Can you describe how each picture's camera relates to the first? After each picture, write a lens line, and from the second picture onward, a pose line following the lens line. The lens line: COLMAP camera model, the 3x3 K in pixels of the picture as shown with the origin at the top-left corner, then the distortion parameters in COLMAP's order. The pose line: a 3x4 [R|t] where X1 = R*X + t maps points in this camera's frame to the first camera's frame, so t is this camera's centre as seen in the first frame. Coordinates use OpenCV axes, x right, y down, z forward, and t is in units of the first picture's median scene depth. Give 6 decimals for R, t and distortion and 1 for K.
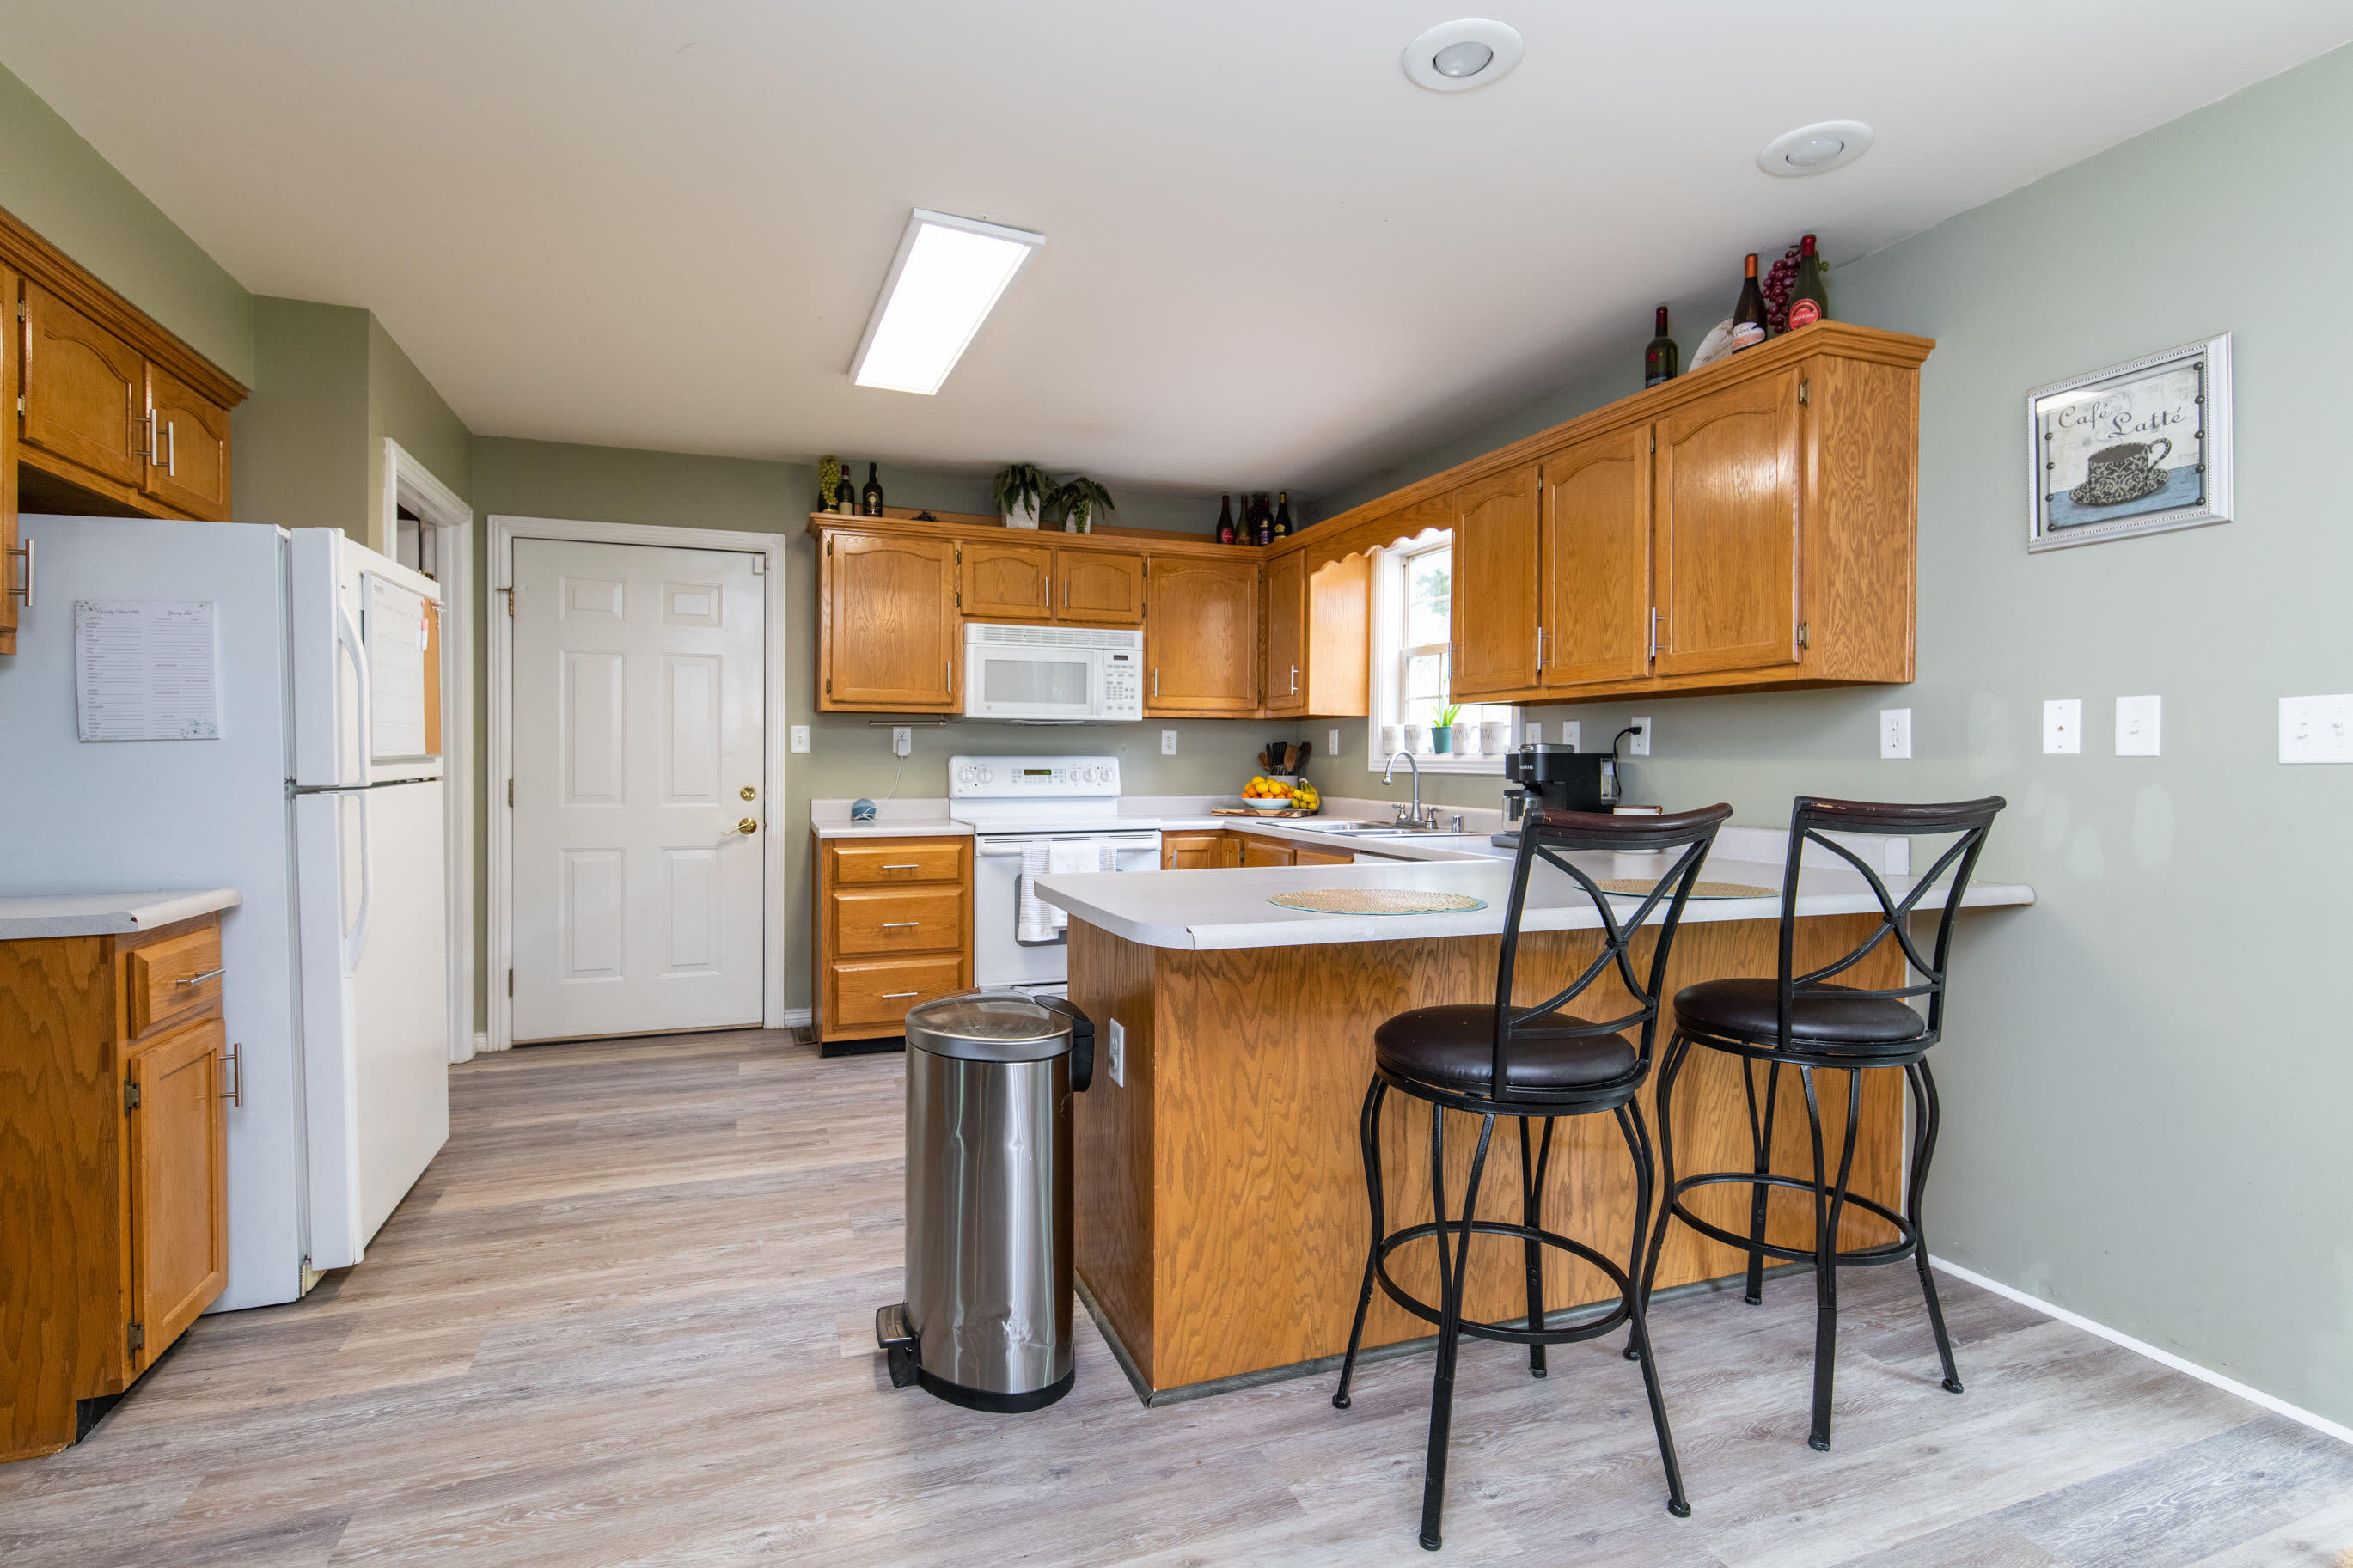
lens RADIAL K [[1131.4, 0, 1176.5], [0, 1131.4, 784.0], [0, 0, 1]] dist [-0.002913, -0.000289]
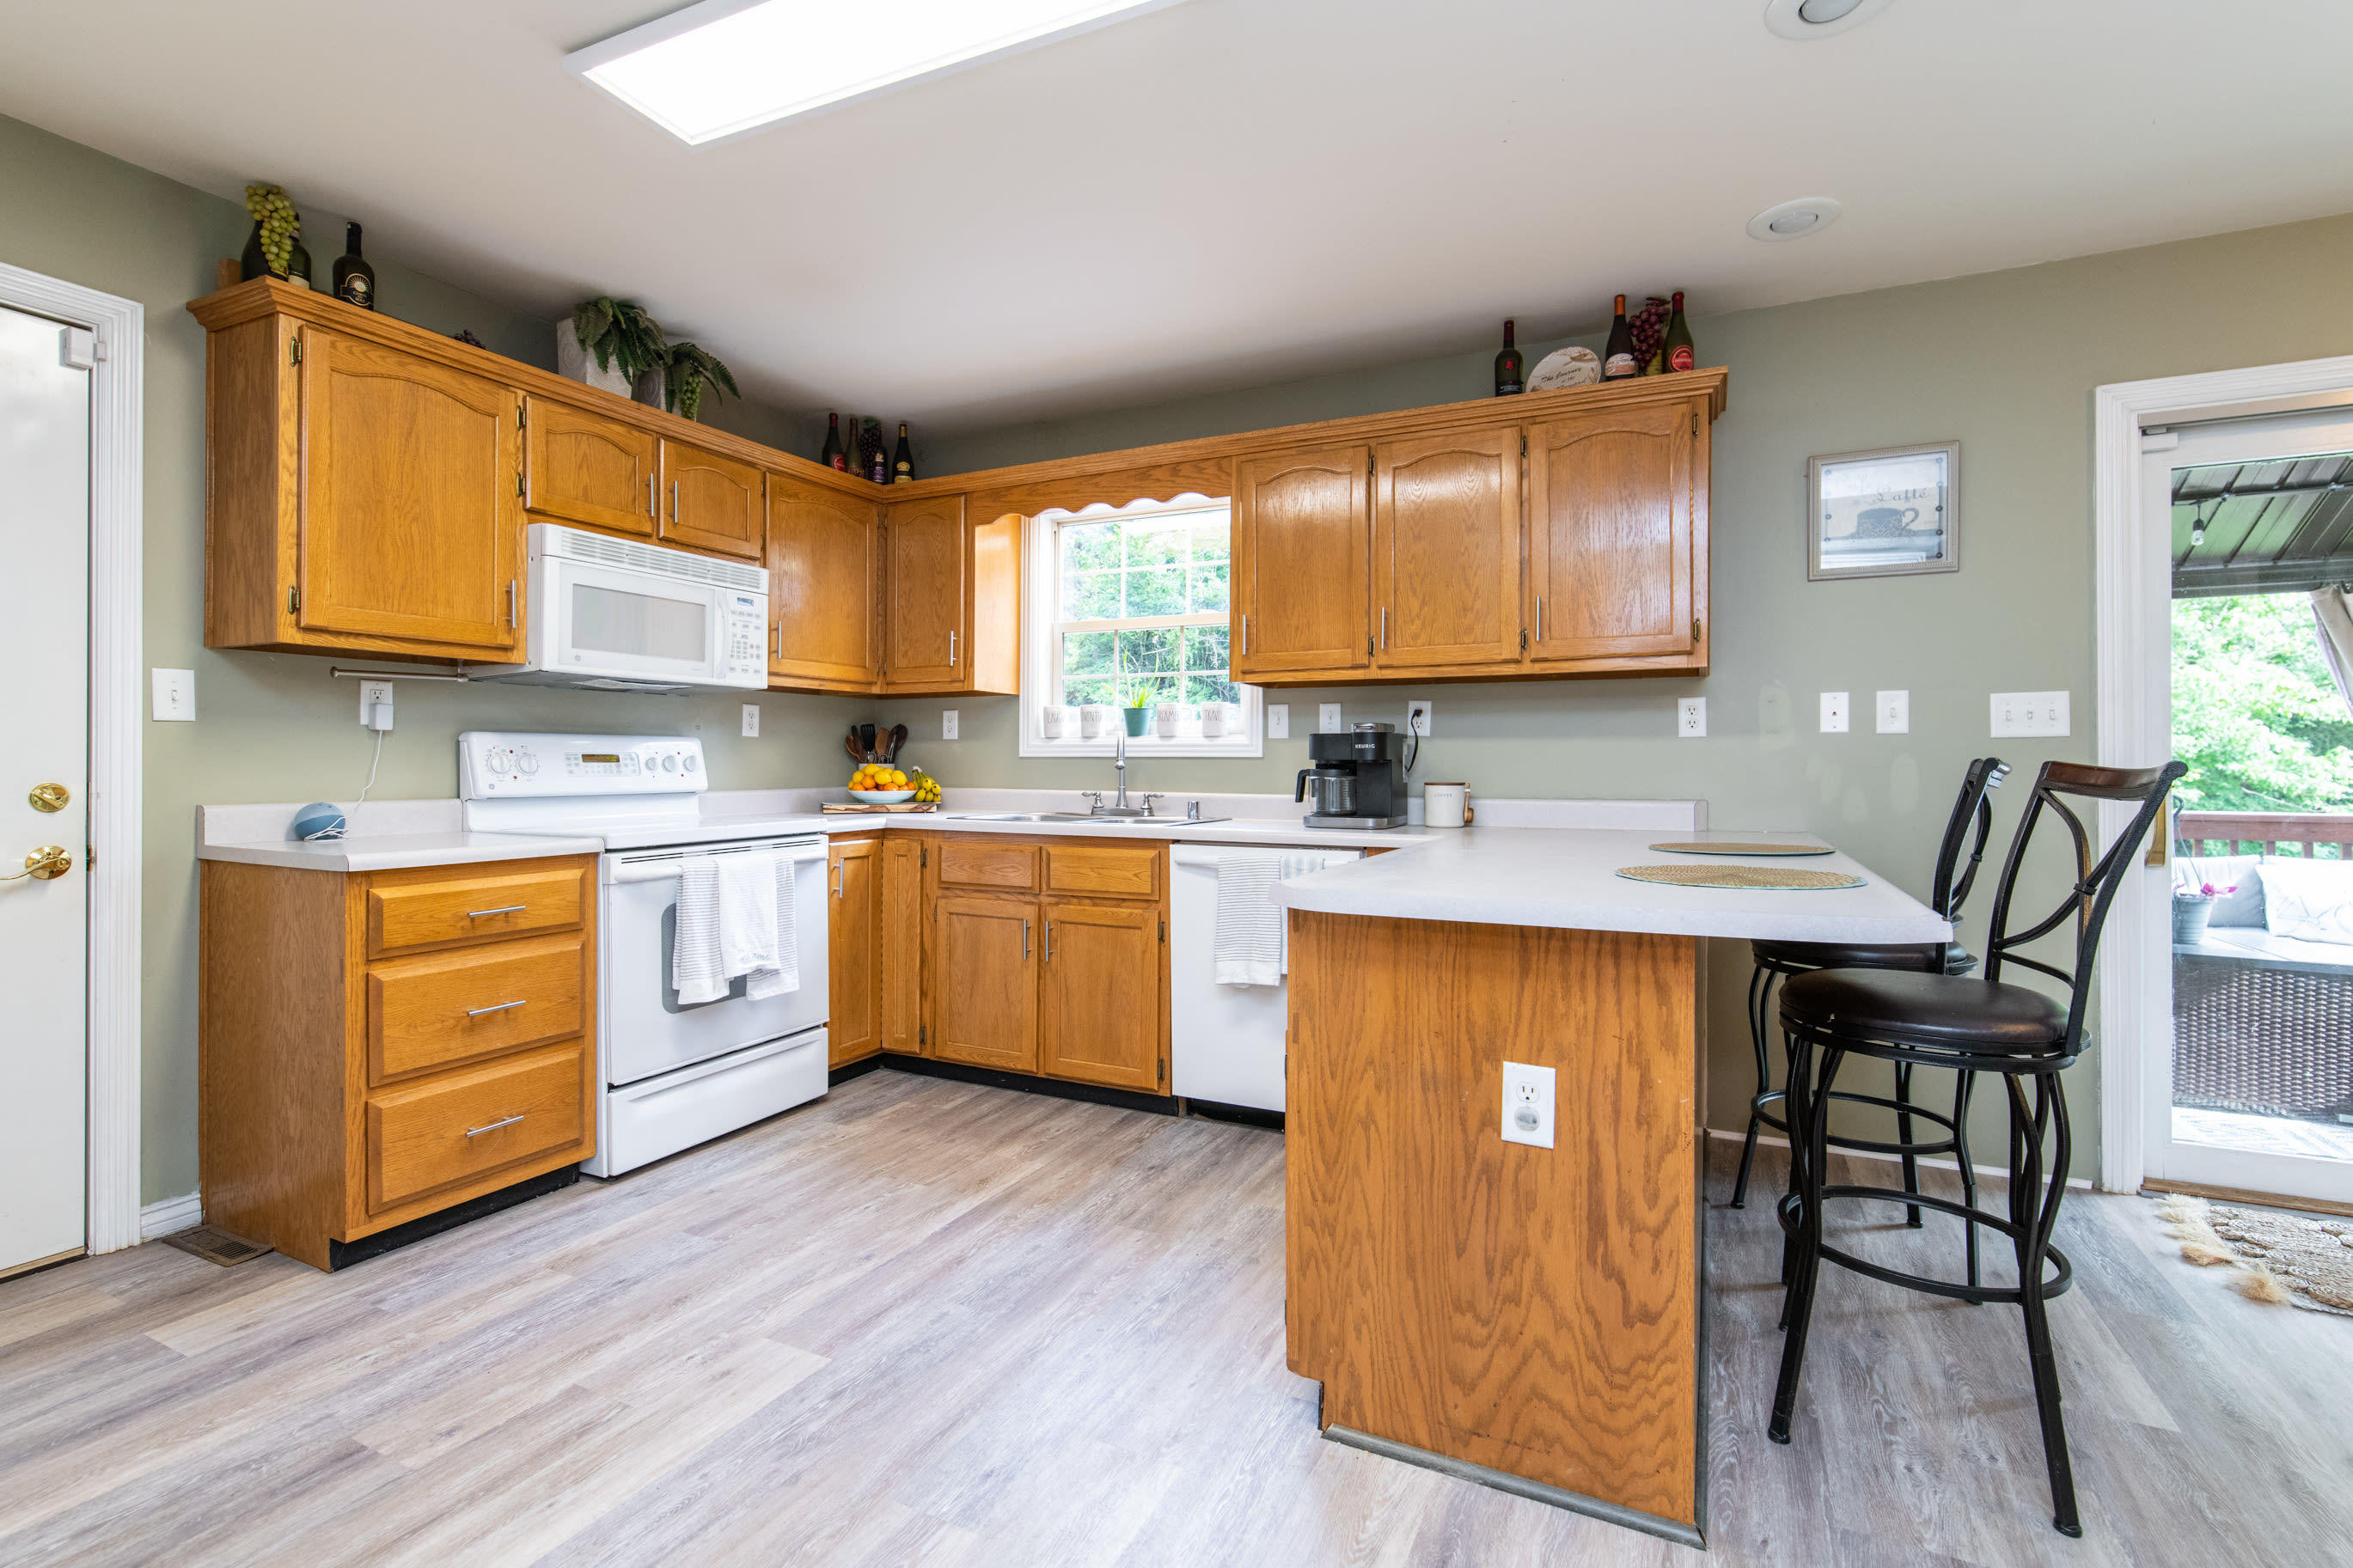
lens RADIAL K [[1094.1, 0, 1180.7], [0, 1094.1, 776.6], [0, 0, 1]] dist [-0.001269, -0.001060]
pose [[0.728619, -0.010653, 0.684837, -0.363832], [0.015991, 0.999871, -0.001459, 0.008192], [-0.684733, 0.012015, 0.728695, 0.317755]]
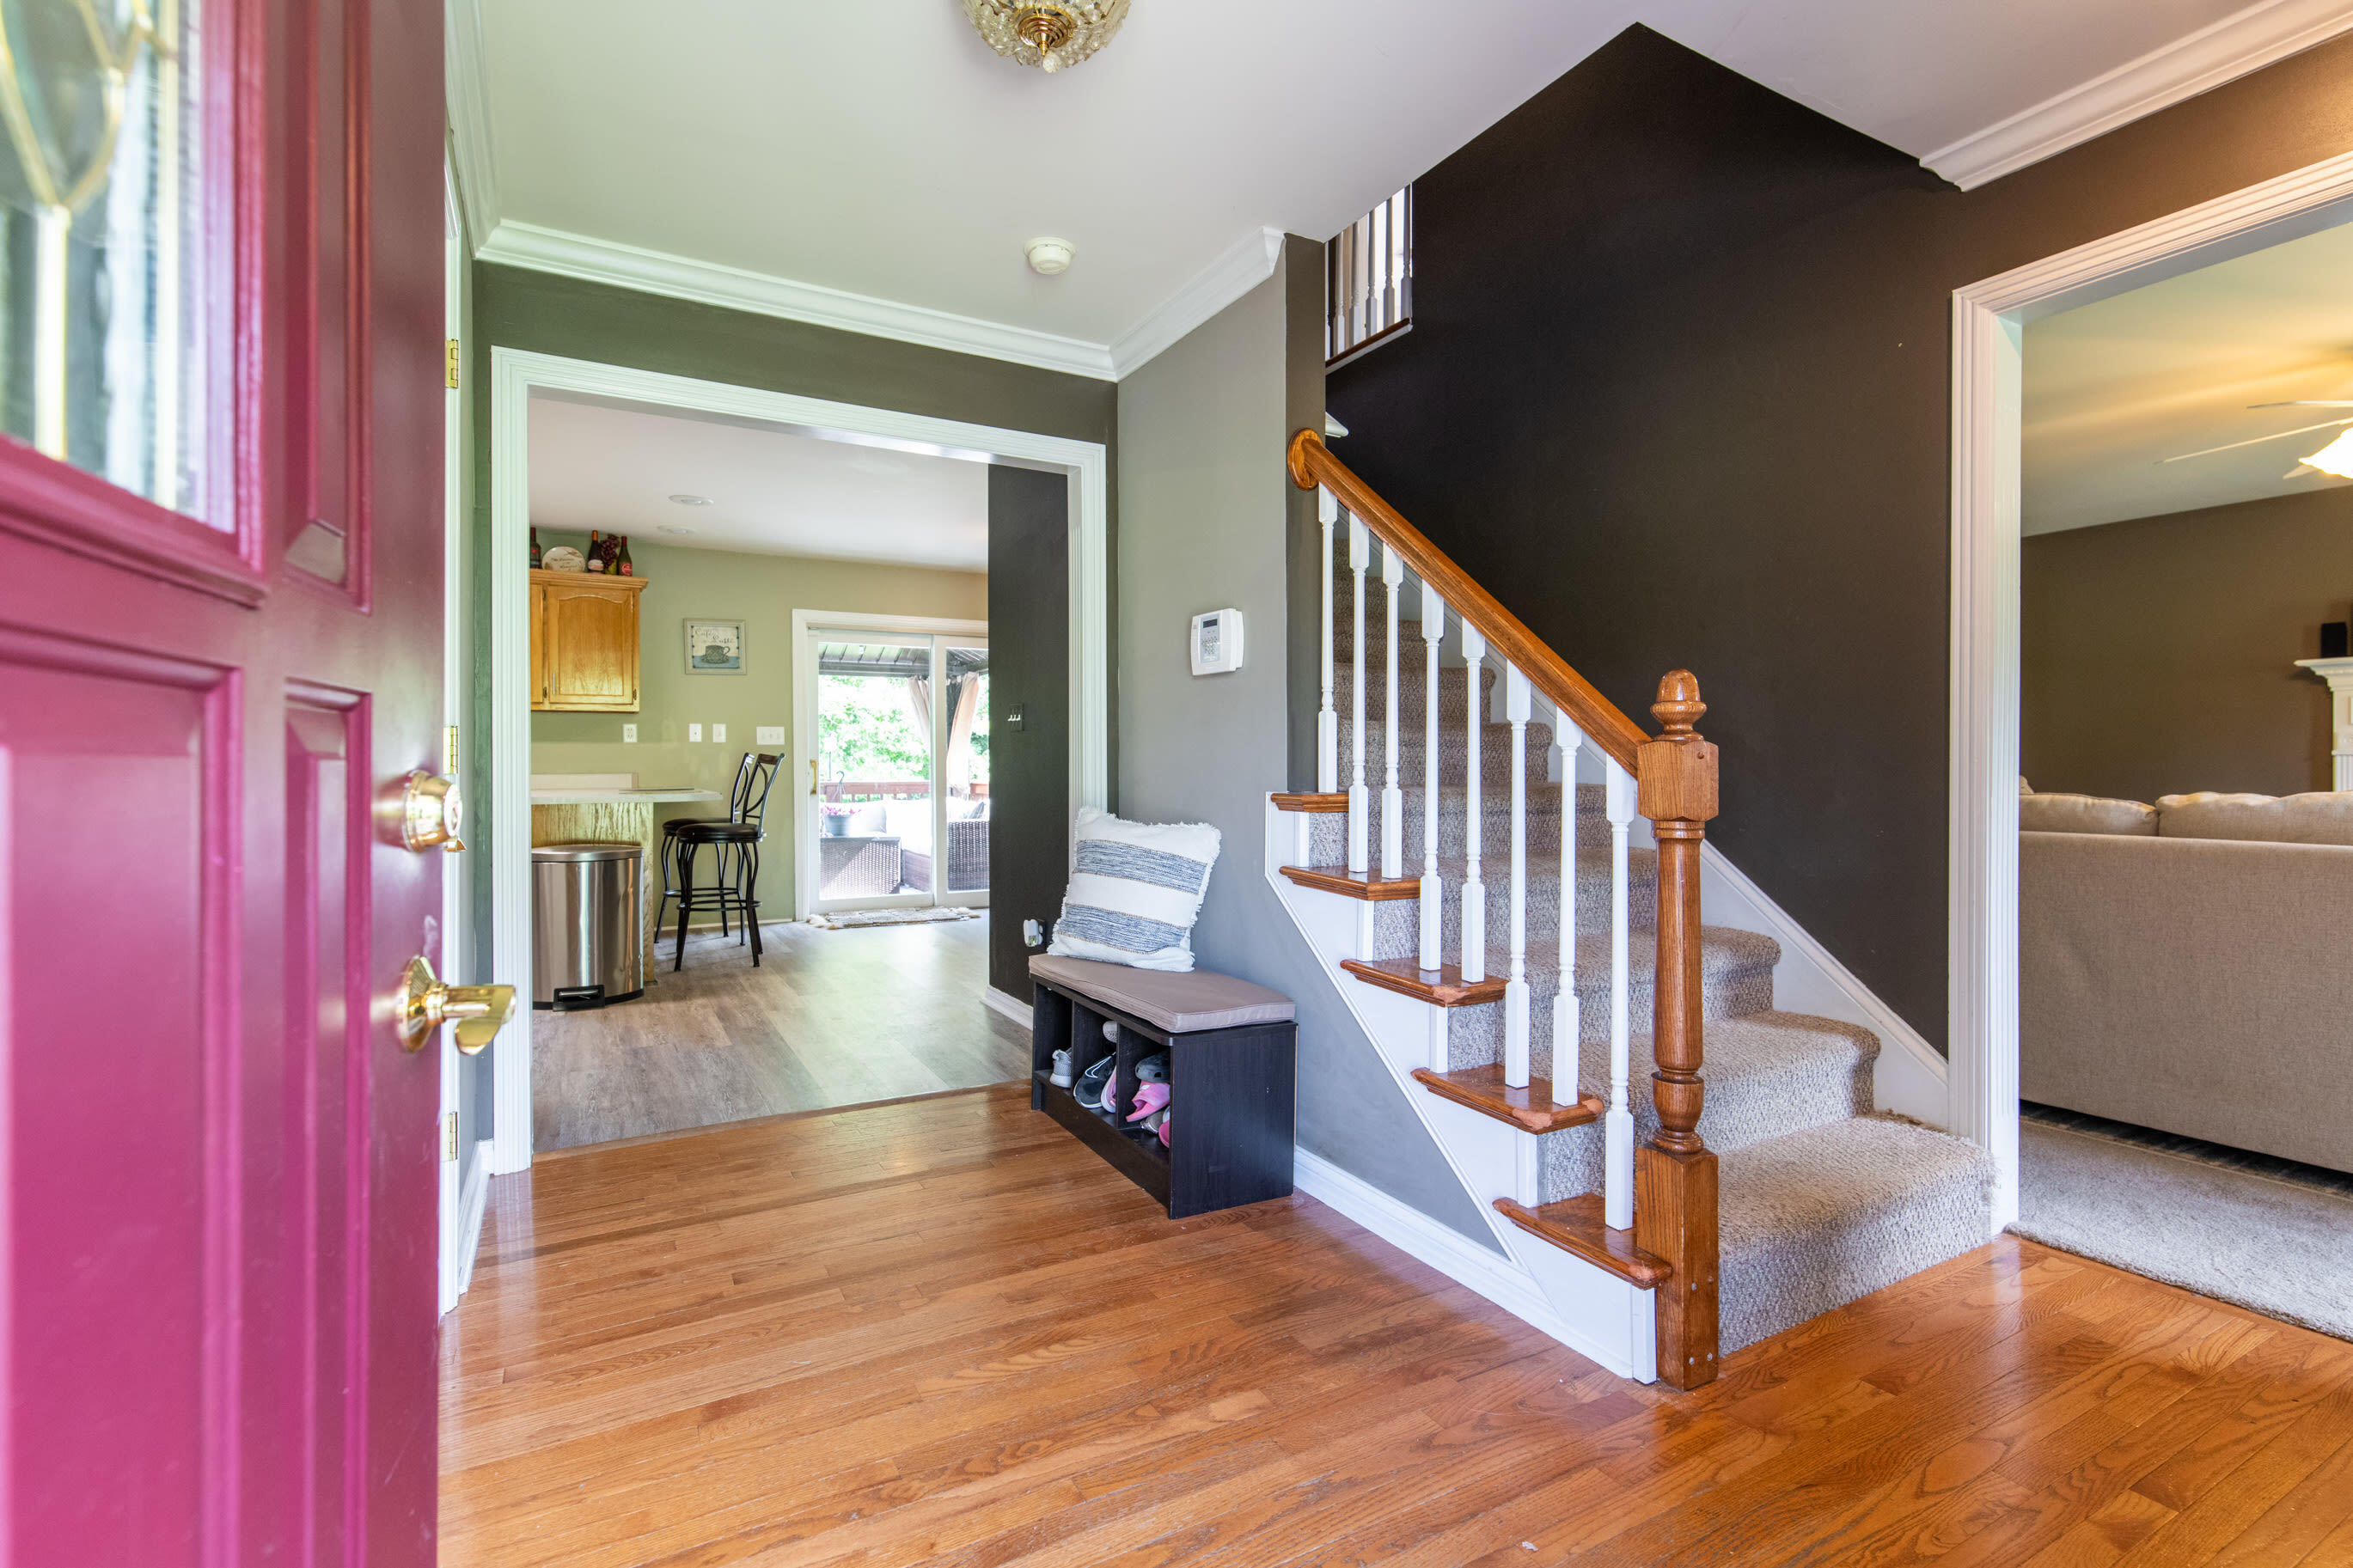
lens RADIAL K [[1073.3, 0, 1187.5], [0, 1073.3, 759.8], [0, 0, 1]] dist [0.039726, -0.000128]
pose [[-0.143328, -0.001889, 0.989673, -1.230050], [0.019704, 0.999795, 0.004762, 0.018510], [-0.989479, 0.020183, -0.143261, 0.062189]]
